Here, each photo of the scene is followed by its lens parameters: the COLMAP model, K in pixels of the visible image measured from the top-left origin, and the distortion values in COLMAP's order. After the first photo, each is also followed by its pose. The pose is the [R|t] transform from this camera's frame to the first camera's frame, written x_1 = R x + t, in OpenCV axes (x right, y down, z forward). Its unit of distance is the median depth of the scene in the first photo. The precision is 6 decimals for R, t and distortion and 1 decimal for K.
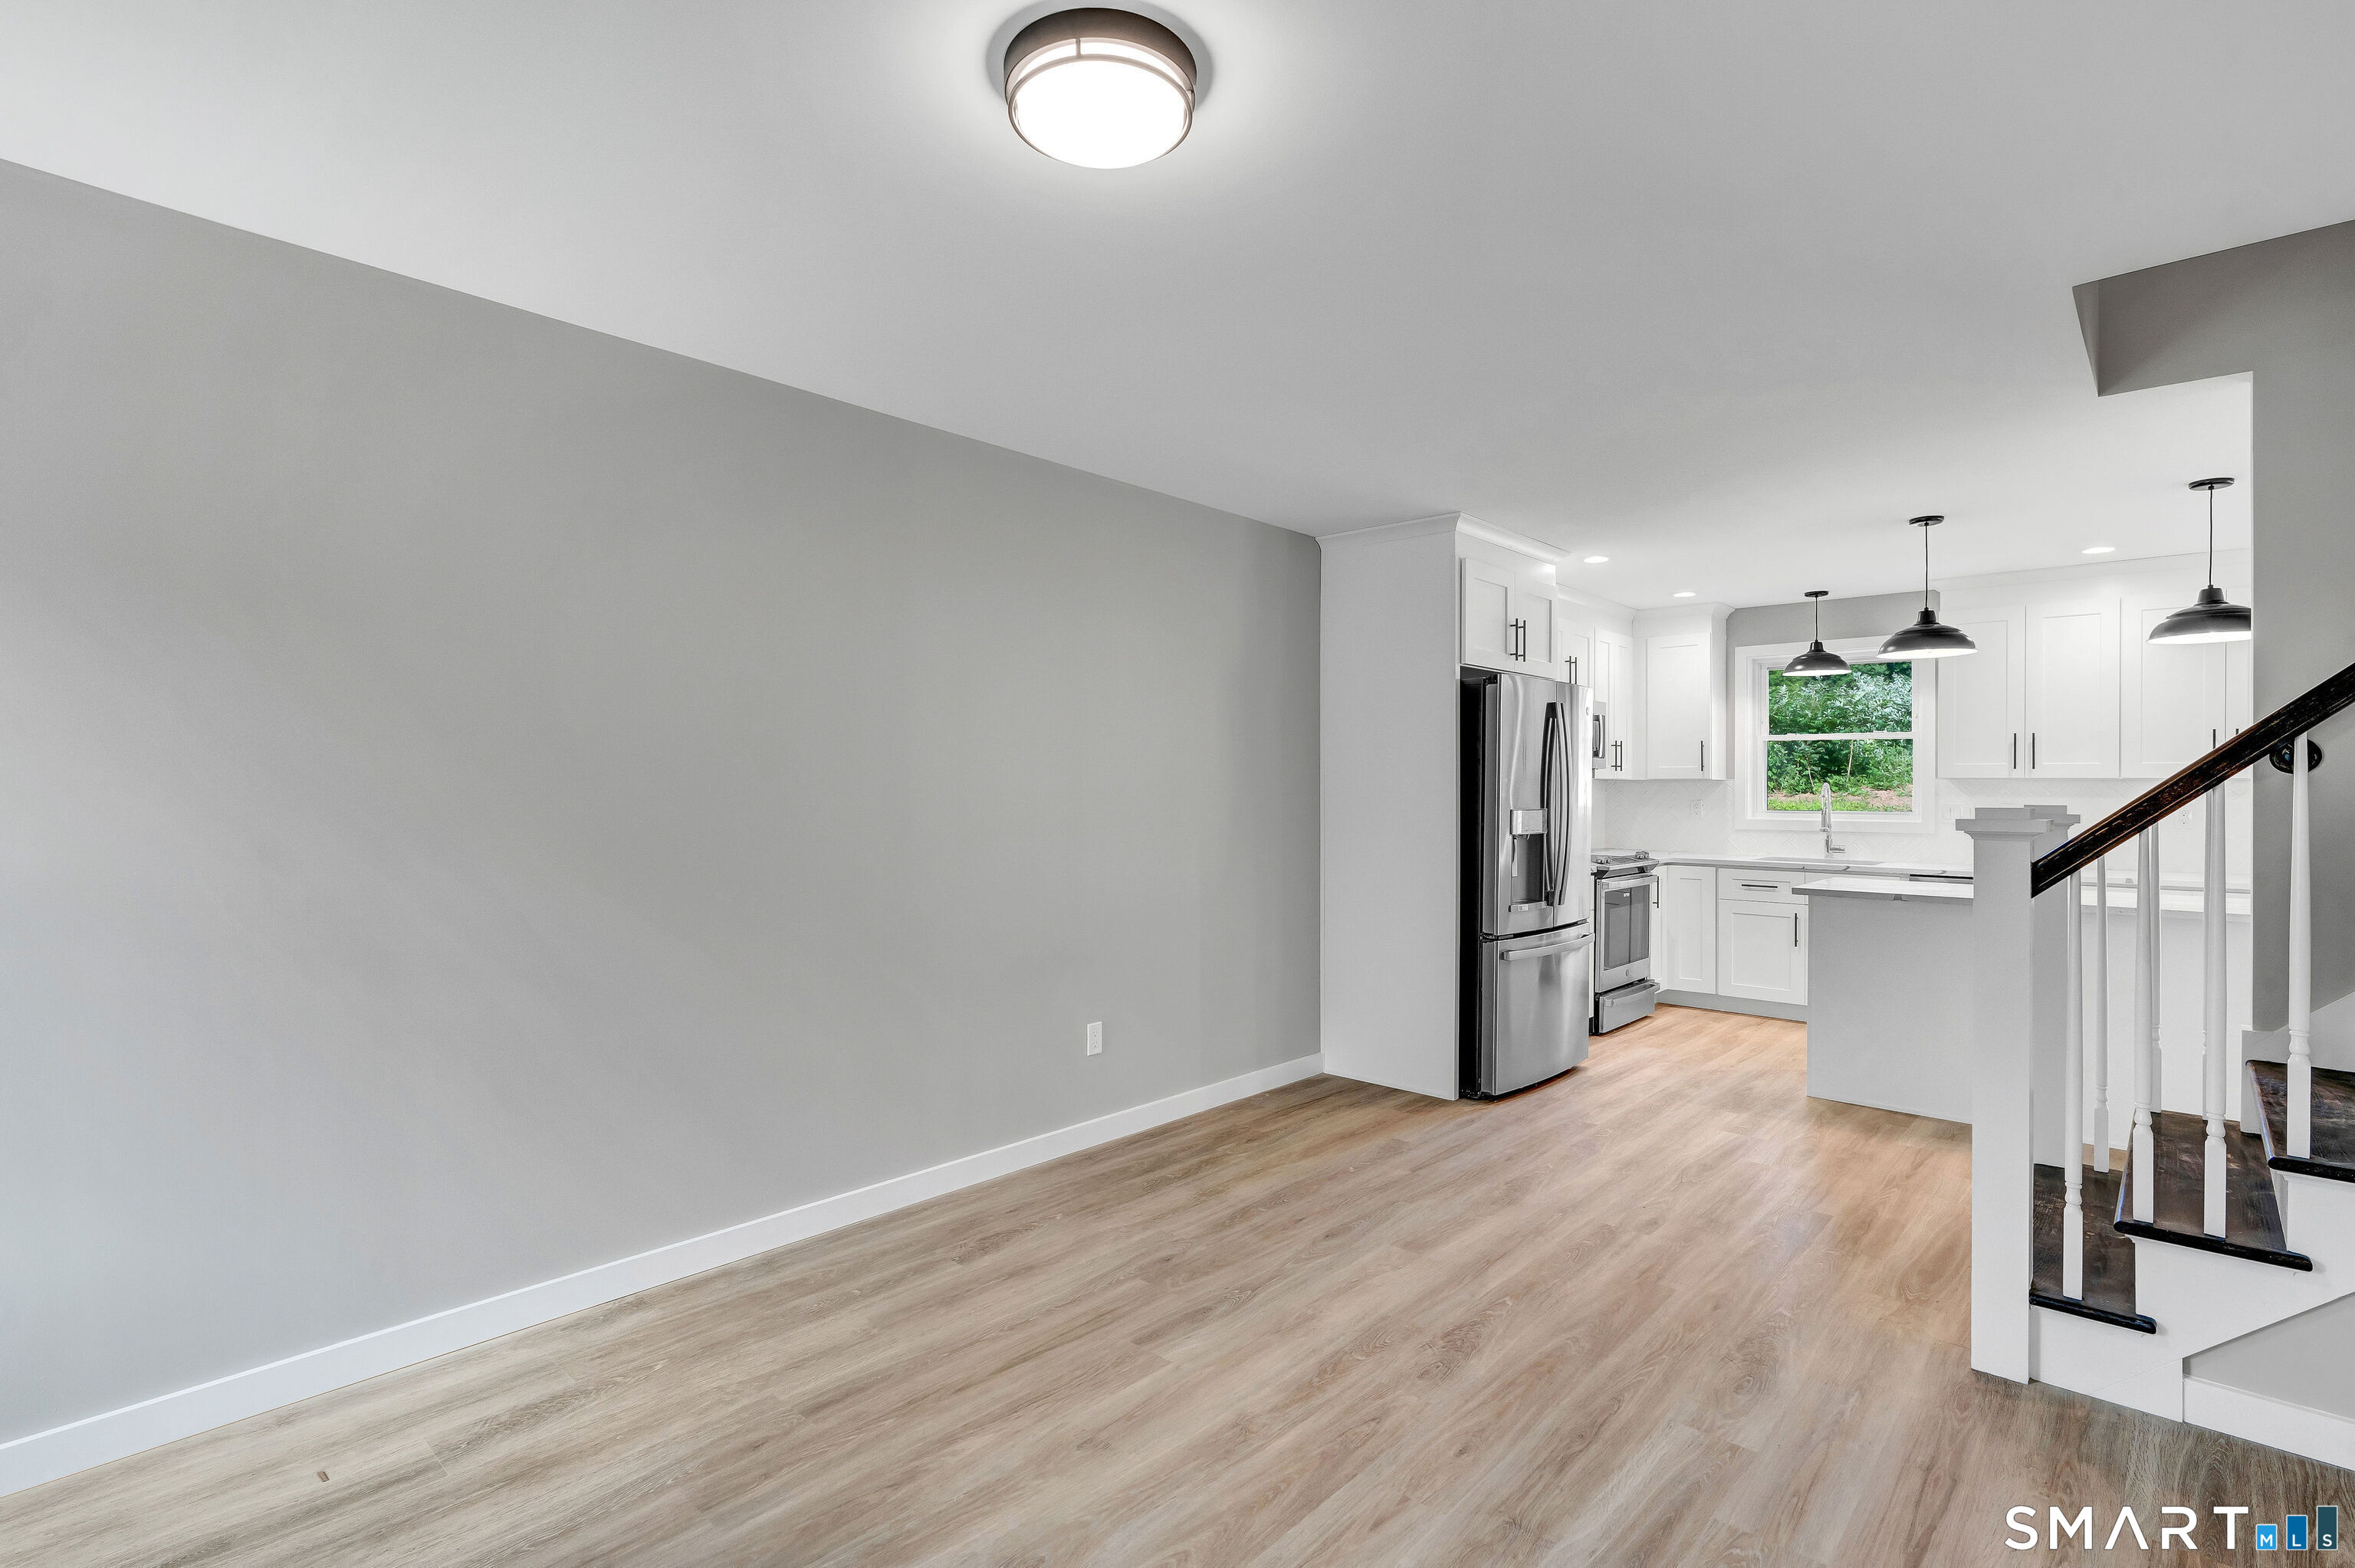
lens RADIAL K [[1152.8, 0, 1172.7], [0, 1152.8, 790.0], [0, 0, 1]] dist [-0.002803, -0.000348]
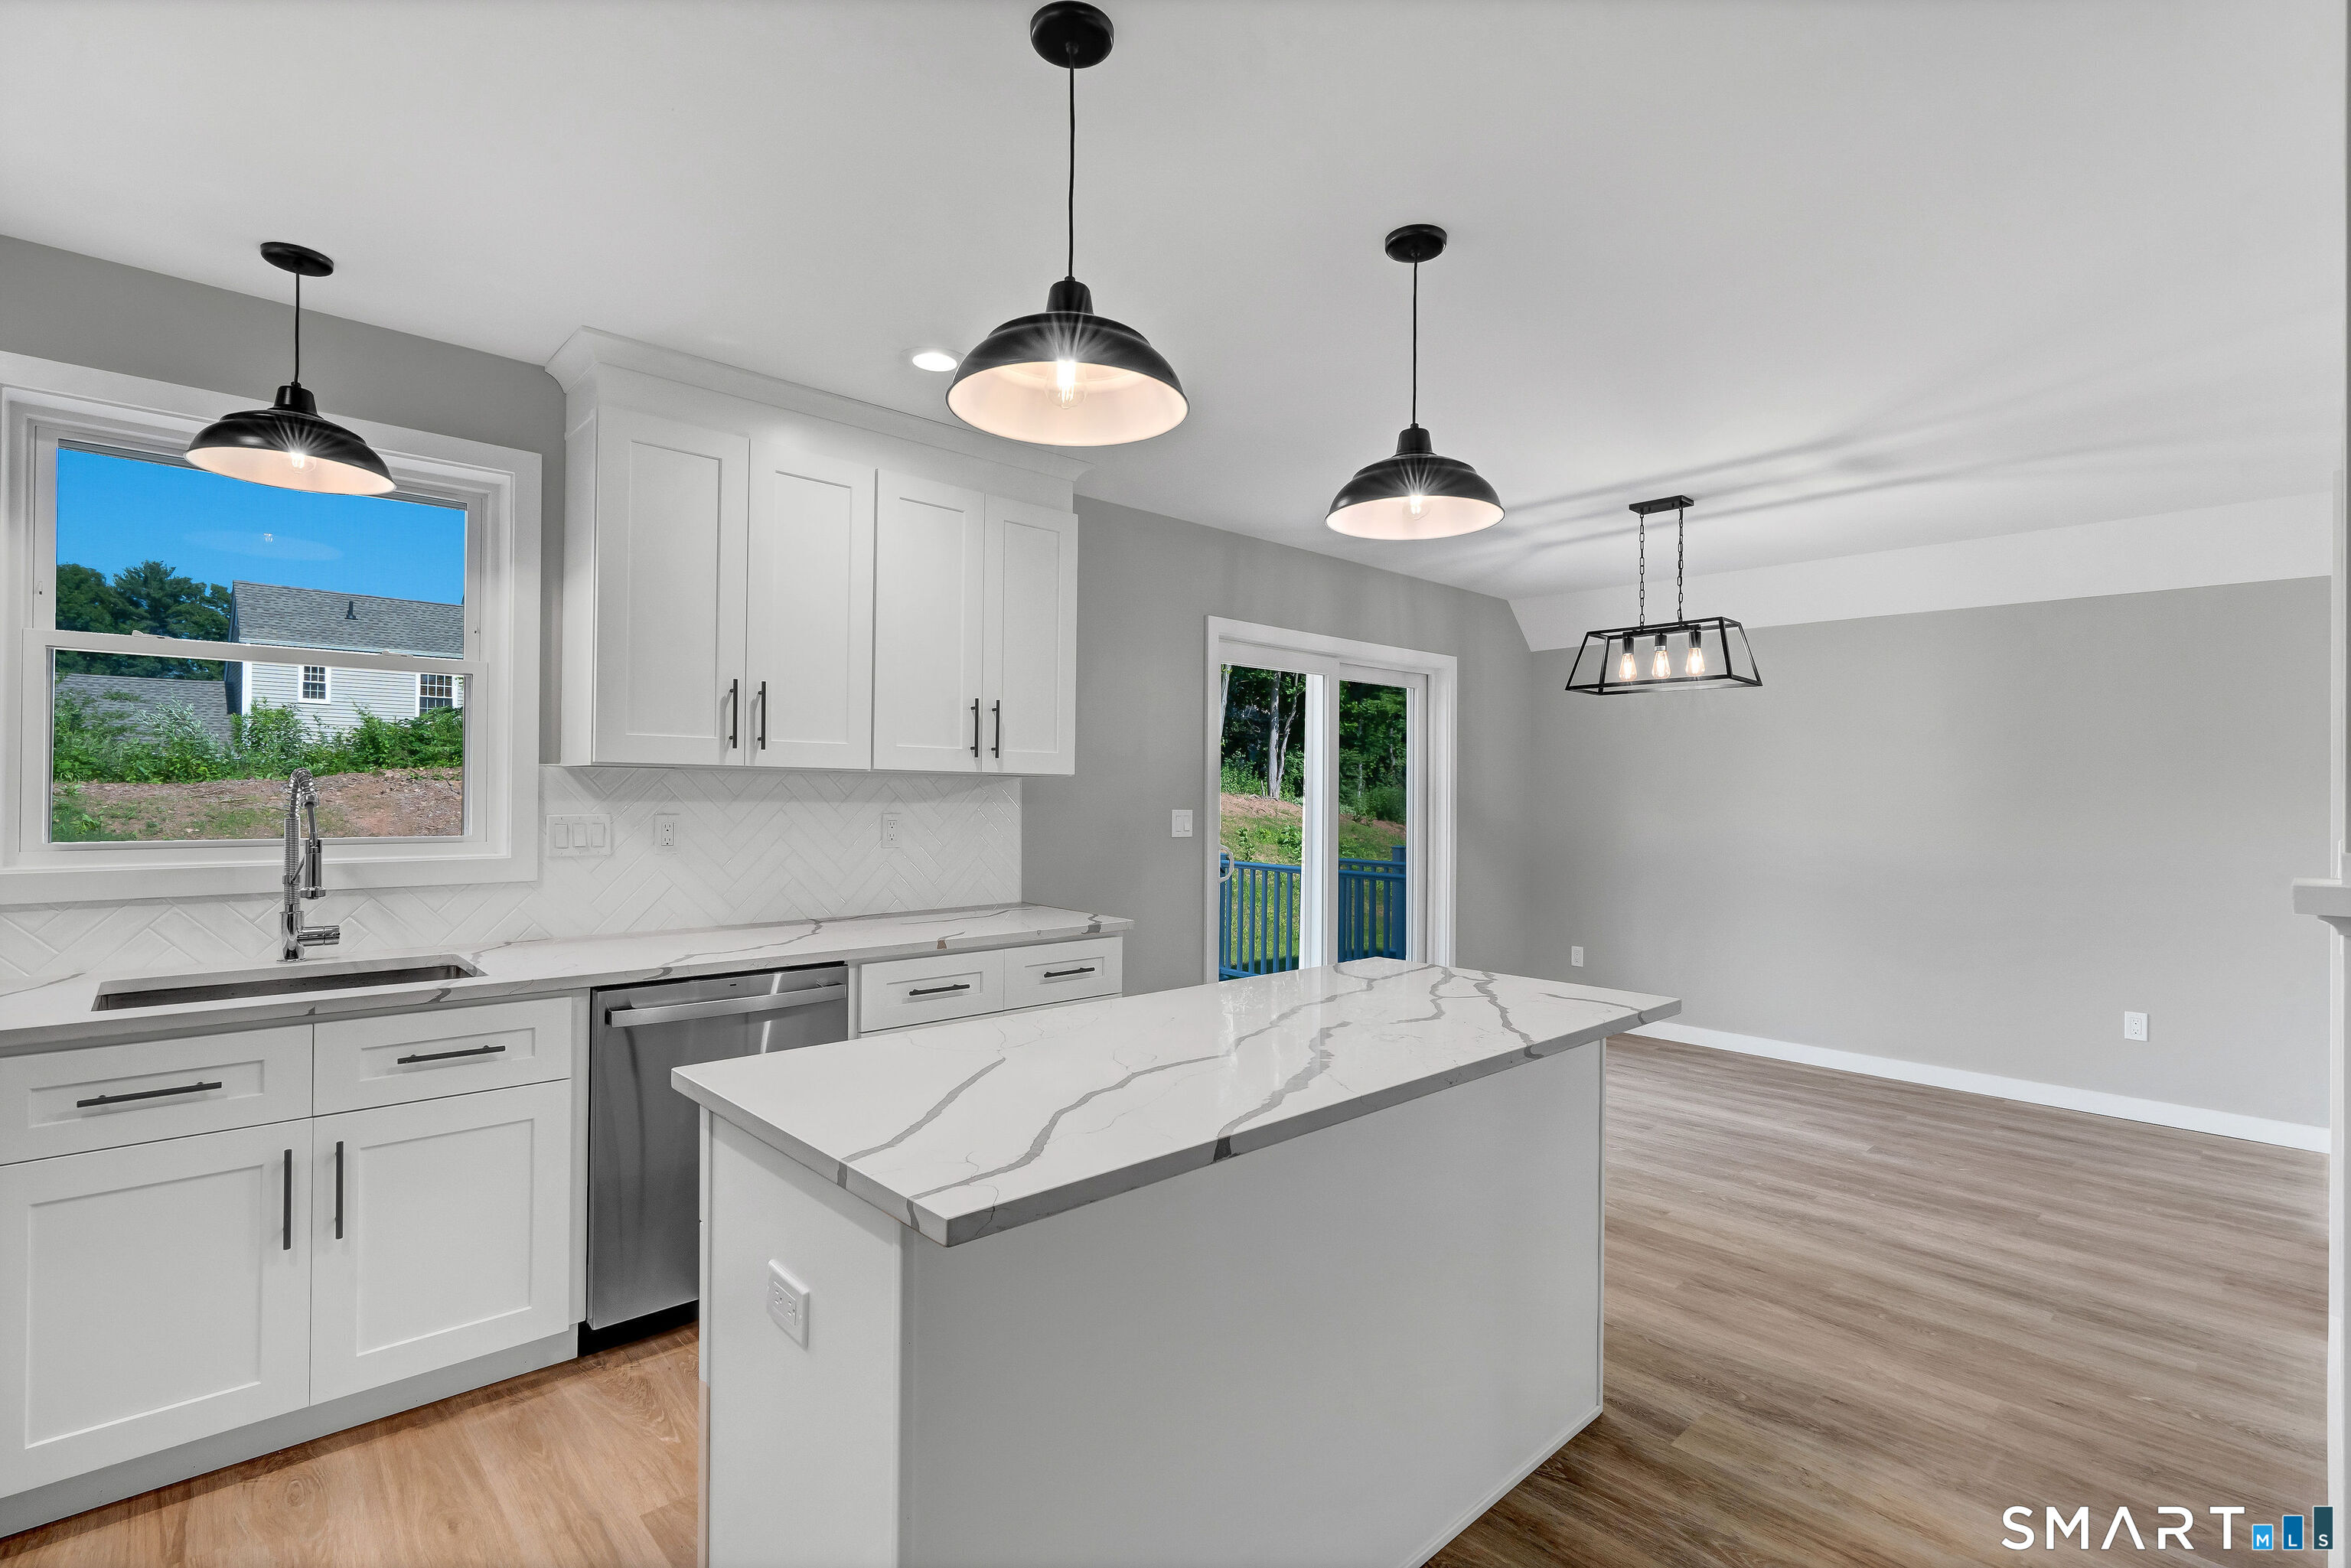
lens RADIAL K [[1090.0, 0, 1171.2], [0, 1090.0, 783.3], [0, 0, 1]] dist [0.001877, 0.003125]
pose [[0.105173, 0.005358, 0.994439, 0.232613], [-0.004426, 0.999978, -0.004920, -0.000675], [-0.994444, -0.003884, 0.105195, 0.665960]]
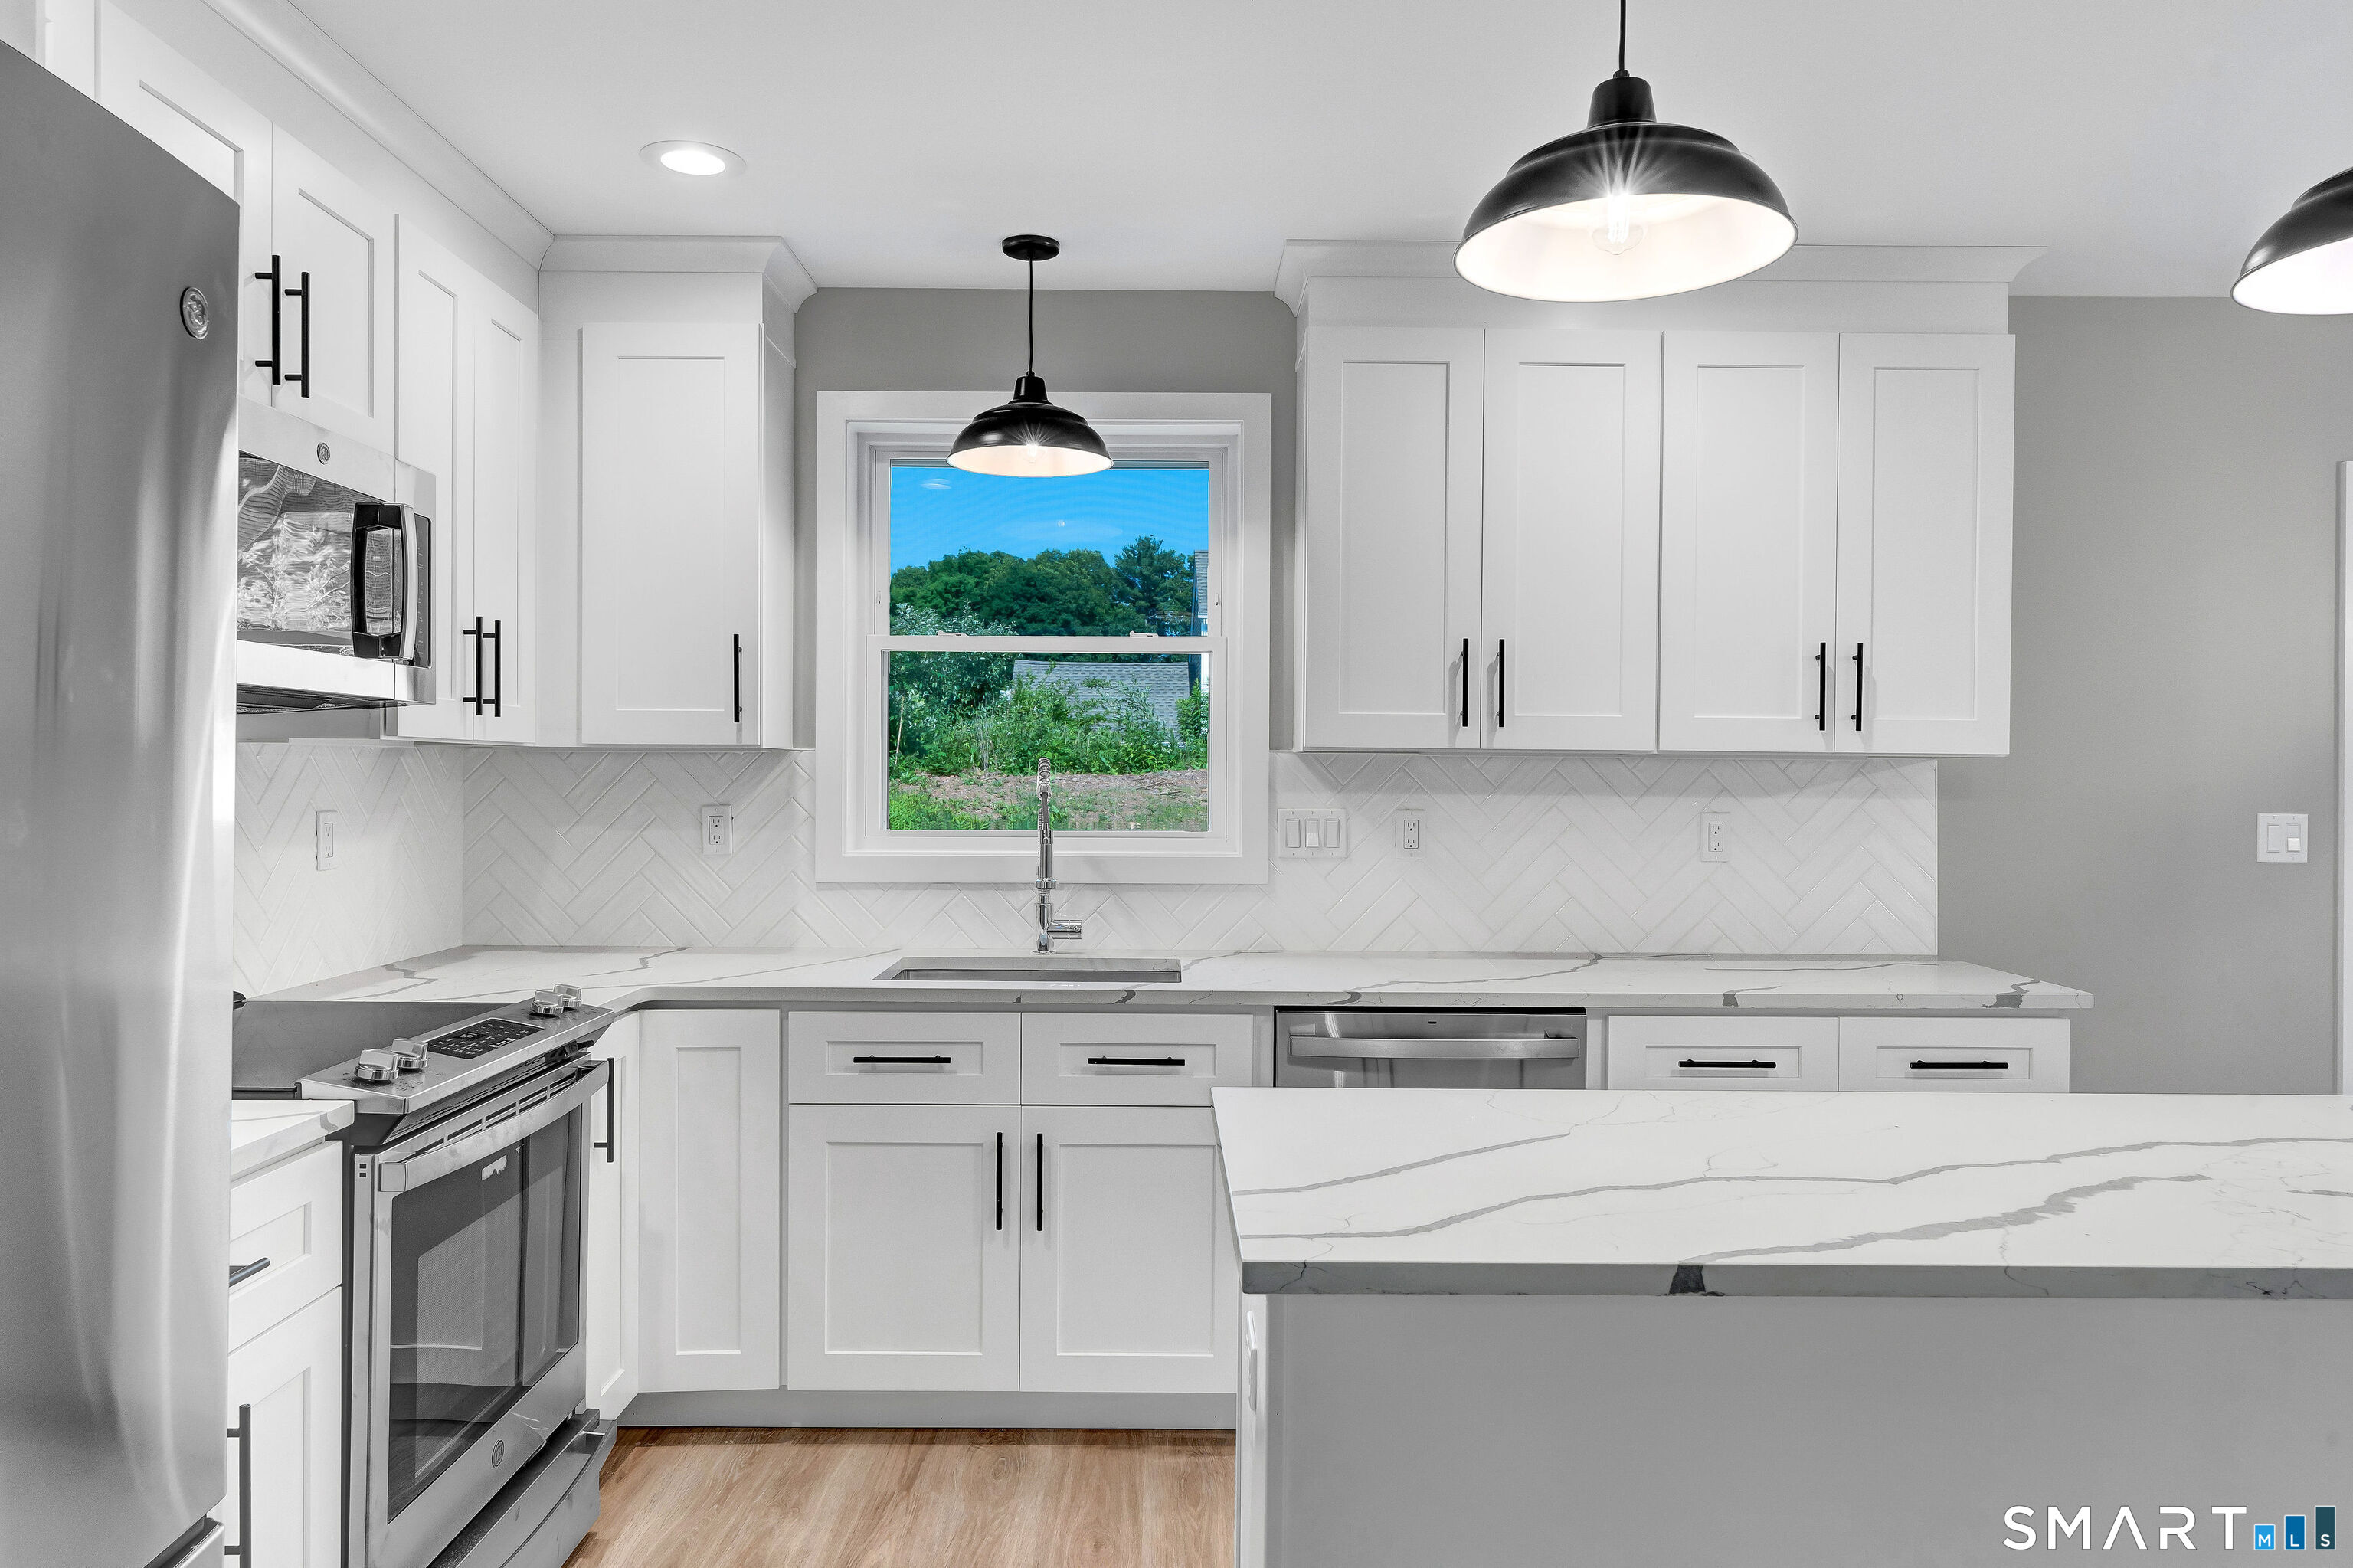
lens RADIAL K [[1601.0, 0, 1178.5], [0, 1601.0, 777.3], [0, 0, 1]] dist [0.018320, 0.000883]
pose [[0.740691, 0.000171, 0.671846, 0.241919], [-0.001252, 0.999999, 0.001126, -0.000456], [-0.671845, -0.001675, 0.740690, 0.572315]]
